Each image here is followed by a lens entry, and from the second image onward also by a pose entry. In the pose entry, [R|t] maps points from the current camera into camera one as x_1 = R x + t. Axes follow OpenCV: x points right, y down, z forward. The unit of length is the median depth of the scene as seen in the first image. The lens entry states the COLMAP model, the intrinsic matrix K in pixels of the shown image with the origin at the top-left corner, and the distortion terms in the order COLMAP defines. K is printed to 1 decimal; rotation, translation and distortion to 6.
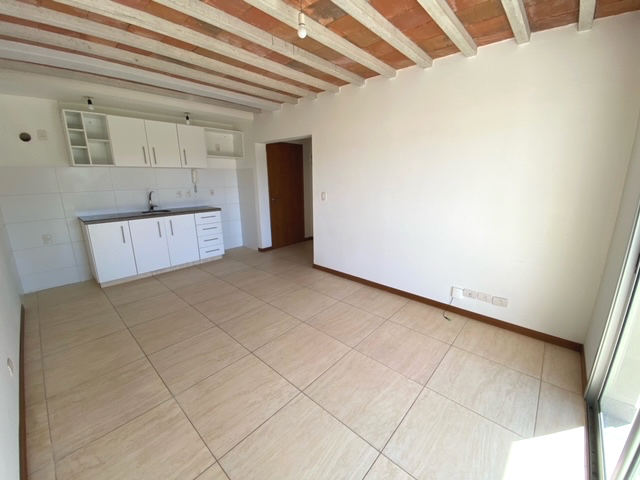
lens RADIAL K [[261.1, 0, 321.4], [0, 261.1, 241.1], [0, 0, 1]] dist [0.014324, -0.015938]
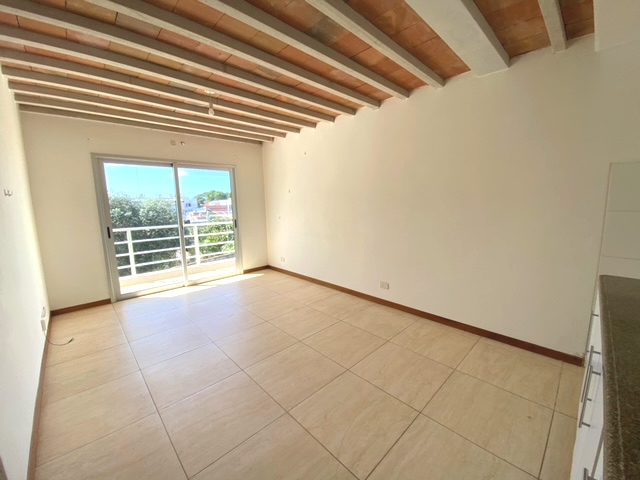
lens RADIAL K [[256.9, 0, 321.1], [0, 256.9, 242.9], [0, 0, 1]] dist [0.026991, -0.015874]
pose [[-0.997906, 0.013773, 0.063192, -0.340334], [0.037807, 0.916957, 0.397191, -0.253274], [-0.052474, 0.398748, -0.915558, 1.089648]]
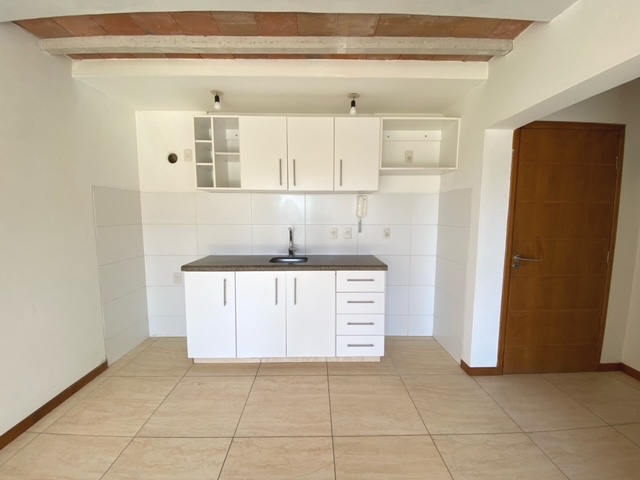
lens RADIAL K [[261.1, 0, 321.4], [0, 261.1, 241.1], [0, 0, 1]] dist [0.014324, -0.015938]
pose [[0.687920, 0.082303, -0.721105, -0.122011], [-0.180117, 0.981828, -0.059768, -0.128312], [0.703081, 0.170999, 0.690243, 0.592518]]
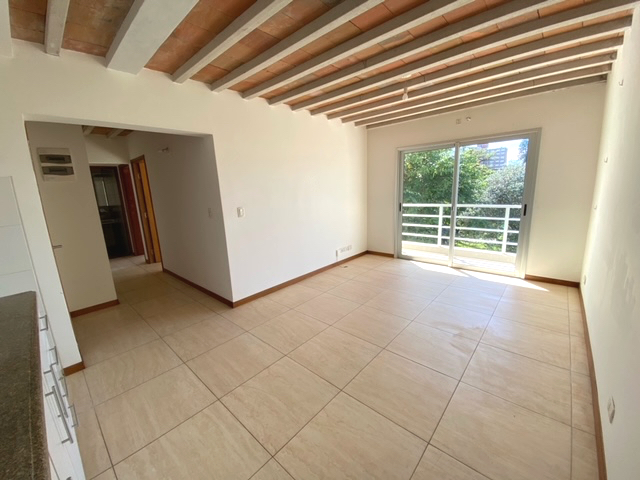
lens RADIAL K [[261.1, 0, 321.4], [0, 261.1, 241.1], [0, 0, 1]] dist [0.014324, -0.015938]
pose [[-0.010521, -0.199824, 0.979775, -0.742414], [0.284662, 0.938689, 0.194501, -0.154602], [-0.958570, 0.280951, 0.047006, 0.661464]]
